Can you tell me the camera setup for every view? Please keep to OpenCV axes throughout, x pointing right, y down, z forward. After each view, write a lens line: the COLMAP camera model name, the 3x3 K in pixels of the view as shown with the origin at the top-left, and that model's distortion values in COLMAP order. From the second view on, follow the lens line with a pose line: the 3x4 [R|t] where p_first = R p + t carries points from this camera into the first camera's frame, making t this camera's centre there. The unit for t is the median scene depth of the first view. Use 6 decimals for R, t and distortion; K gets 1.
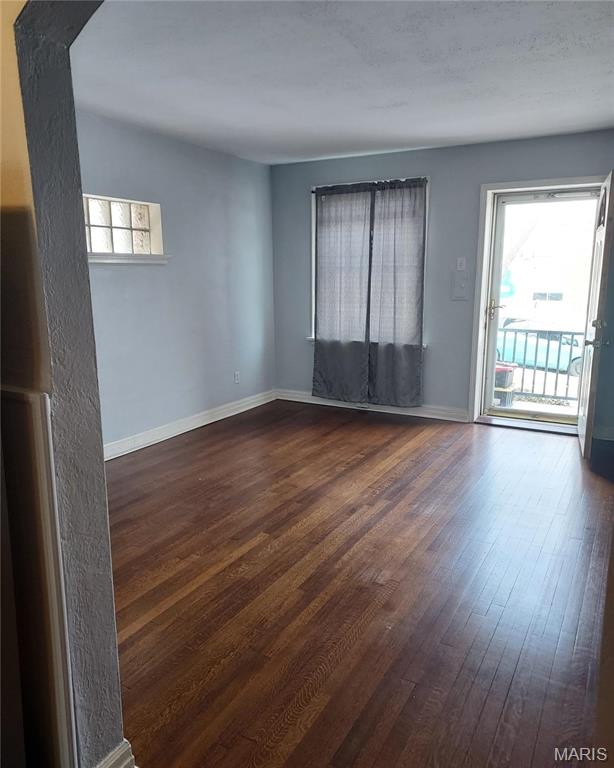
lens RADIAL K [[575.8, 0, 309.8], [0, 575.8, 389.1], [0, 0, 1]] dist [0.041268, -0.005263]
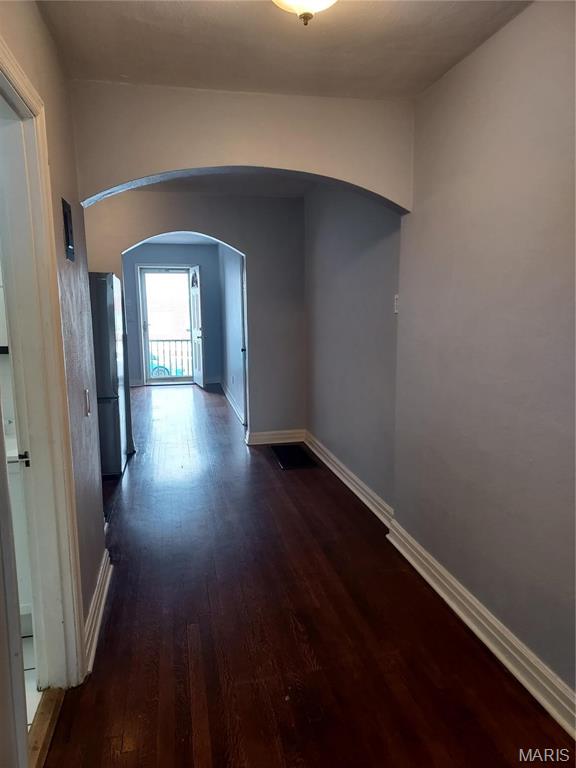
lens RADIAL K [[549.4, 0, 289.5], [0, 549.4, 384.8], [0, 0, 1]] dist [0.071694, -0.025372]
pose [[0.746747, -0.110234, 0.655909, -0.588241], [0.151860, 0.988379, -0.006781, 0.147874], [-0.647539, 0.104670, 0.754809, -0.718148]]
